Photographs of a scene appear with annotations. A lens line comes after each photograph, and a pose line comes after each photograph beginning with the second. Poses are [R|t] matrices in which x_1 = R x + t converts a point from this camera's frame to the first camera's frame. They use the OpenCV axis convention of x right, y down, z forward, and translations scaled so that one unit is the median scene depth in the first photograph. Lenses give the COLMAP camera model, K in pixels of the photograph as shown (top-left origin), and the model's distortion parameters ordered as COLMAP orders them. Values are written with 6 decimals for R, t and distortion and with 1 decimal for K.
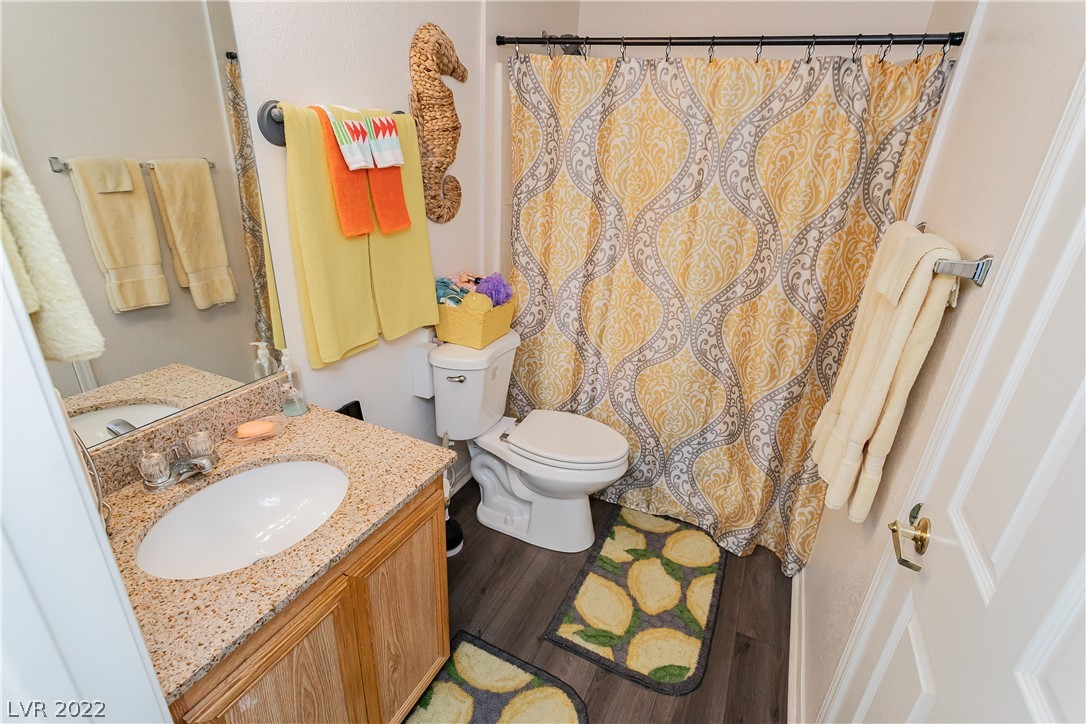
lens RADIAL K [[510.4, 0, 543.0], [0, 510.4, 362.0], [0, 0, 1]] dist [0.004771, 0.001050]
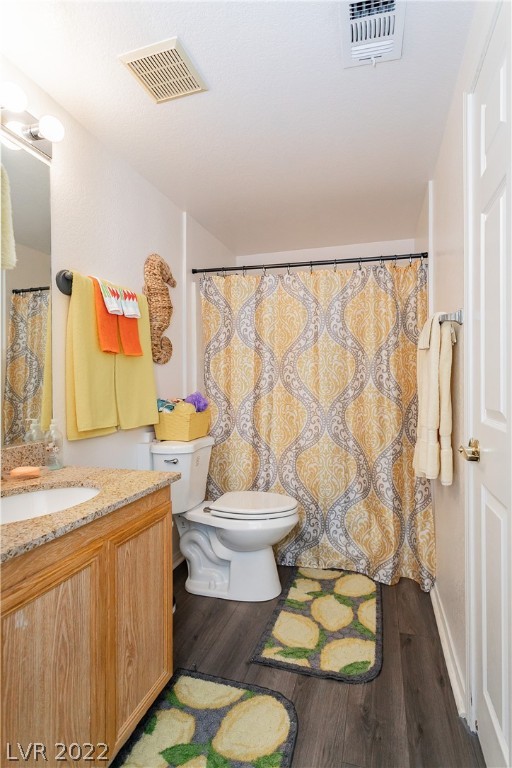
lens RADIAL K [[370.7, 0, 278.7], [0, 370.7, 384.2], [0, 0, 1]] dist [0.002417, 0.000639]
pose [[0.982408, -0.053969, 0.178777, -0.050162], [0.119658, 0.916905, -0.380746, 0.262467], [-0.143374, 0.395440, 0.907233, -0.047202]]
